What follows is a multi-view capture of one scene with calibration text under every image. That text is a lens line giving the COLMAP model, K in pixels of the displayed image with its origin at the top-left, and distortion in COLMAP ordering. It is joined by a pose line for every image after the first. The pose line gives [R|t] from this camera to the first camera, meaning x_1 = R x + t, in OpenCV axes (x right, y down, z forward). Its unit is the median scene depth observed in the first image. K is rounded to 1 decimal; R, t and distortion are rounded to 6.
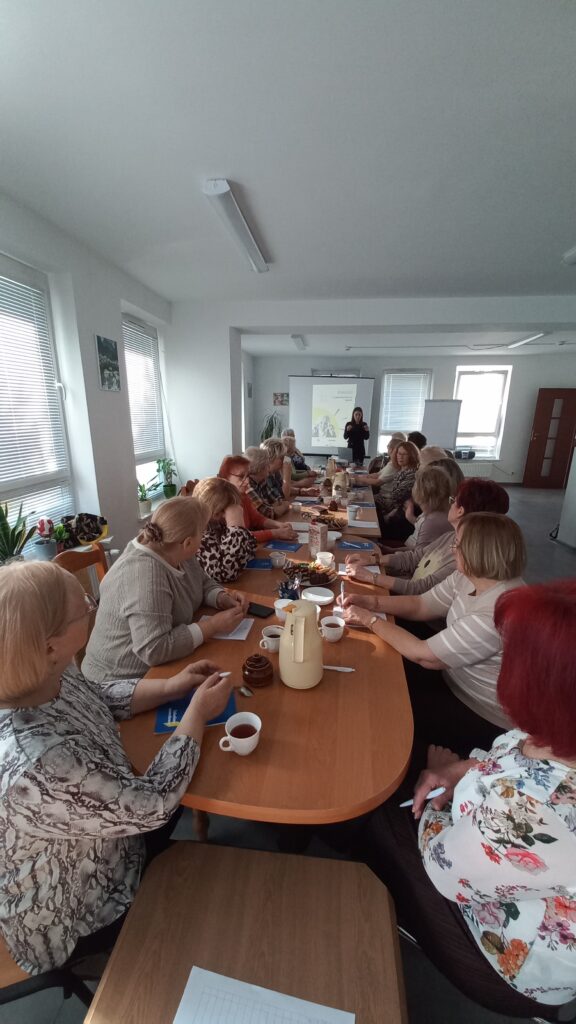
lens RADIAL K [[391.2, 0, 291.0], [0, 391.2, 515.2], [0, 0, 1]] dist [-0.000922, -0.000135]
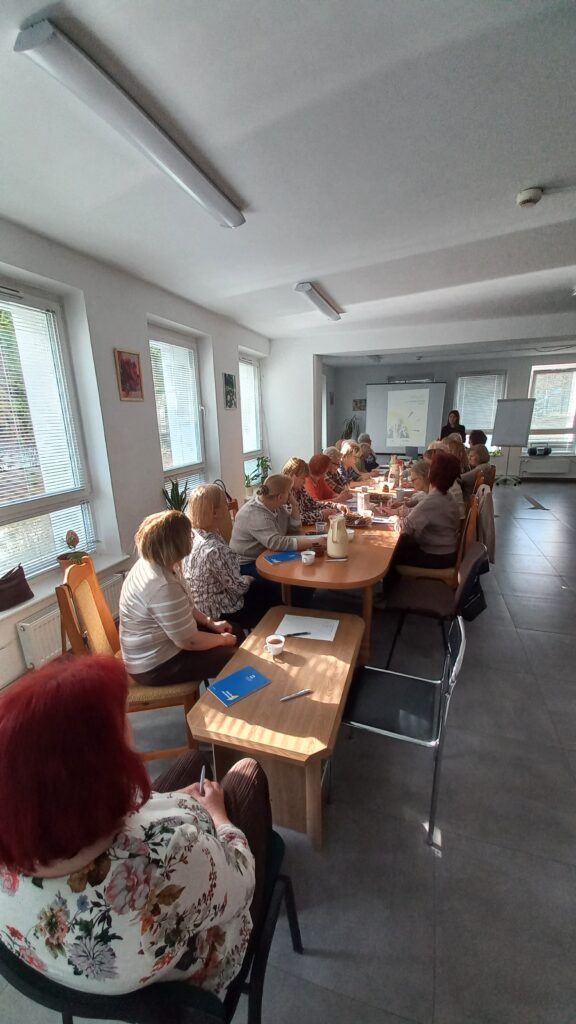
lens RADIAL K [[391.2, 0, 284.7], [0, 391.2, 518.1], [0, 0, 1]] dist [-0.000922, -0.000135]
pose [[0.973040, 0.021181, -0.229662, 0.034408], [-0.021574, 0.999767, 0.000796, 0.035567], [0.229625, 0.004180, 0.973270, -0.159838]]
